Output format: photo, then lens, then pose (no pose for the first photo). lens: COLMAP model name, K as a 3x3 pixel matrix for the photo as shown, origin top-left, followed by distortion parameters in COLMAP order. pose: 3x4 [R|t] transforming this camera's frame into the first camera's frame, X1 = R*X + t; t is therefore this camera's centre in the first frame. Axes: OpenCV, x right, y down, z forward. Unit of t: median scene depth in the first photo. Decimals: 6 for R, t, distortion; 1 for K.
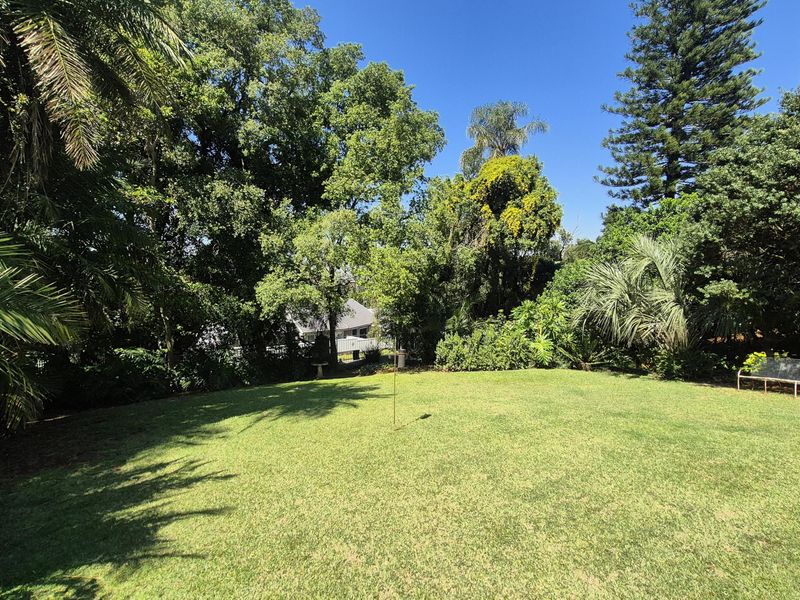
lens RADIAL K [[419.9, 0, 396.5], [0, 419.9, 310.7], [0, 0, 1]] dist [0.000958, -0.001793]
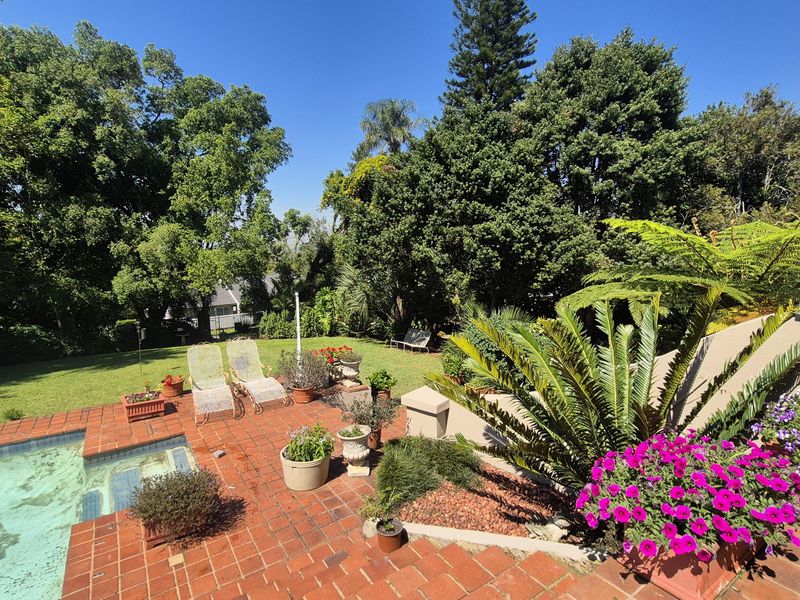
lens RADIAL K [[419.9, 0, 396.5], [0, 419.9, 310.7], [0, 0, 1]] dist [0.000958, -0.001793]
pose [[0.999168, -0.009259, 0.039717, 0.532159], [0.006073, 0.996809, 0.079590, -0.061254], [-0.040328, -0.079283, 0.996036, -0.403743]]
